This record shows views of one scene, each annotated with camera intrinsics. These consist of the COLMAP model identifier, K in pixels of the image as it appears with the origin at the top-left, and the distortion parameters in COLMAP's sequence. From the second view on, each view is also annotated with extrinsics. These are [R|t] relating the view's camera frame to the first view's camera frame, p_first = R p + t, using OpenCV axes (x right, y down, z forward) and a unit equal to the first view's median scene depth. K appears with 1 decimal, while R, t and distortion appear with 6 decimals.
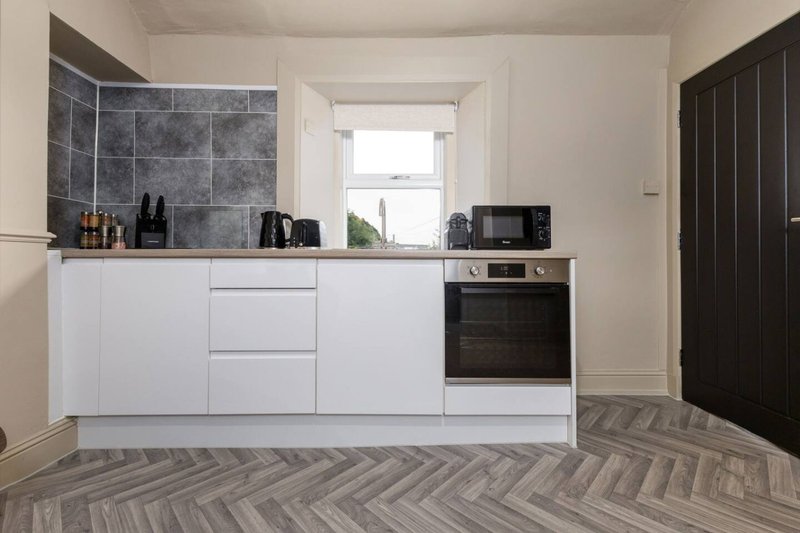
lens RADIAL K [[343.1, 0, 401.8], [0, 343.1, 257.9], [0, 0, 1]] dist [0.000040, -0.000338]
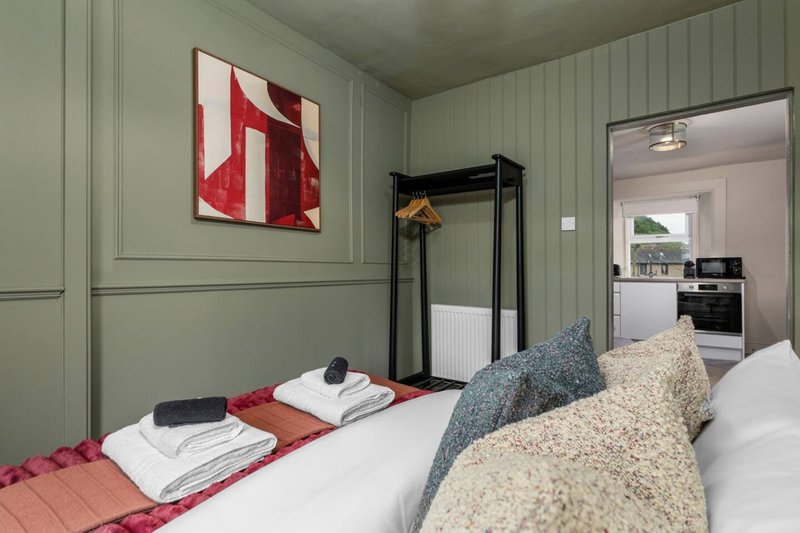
lens RADIAL K [[412.9, 0, 400.0], [0, 412.9, 266.5], [0, 0, 1]] dist [0.001837, 0.000302]
pose [[0.799404, -0.009601, -0.600717, 0.228649], [0.007384, 0.999954, -0.006154, -0.077372], [0.600749, 0.000484, 0.799438, -1.896318]]
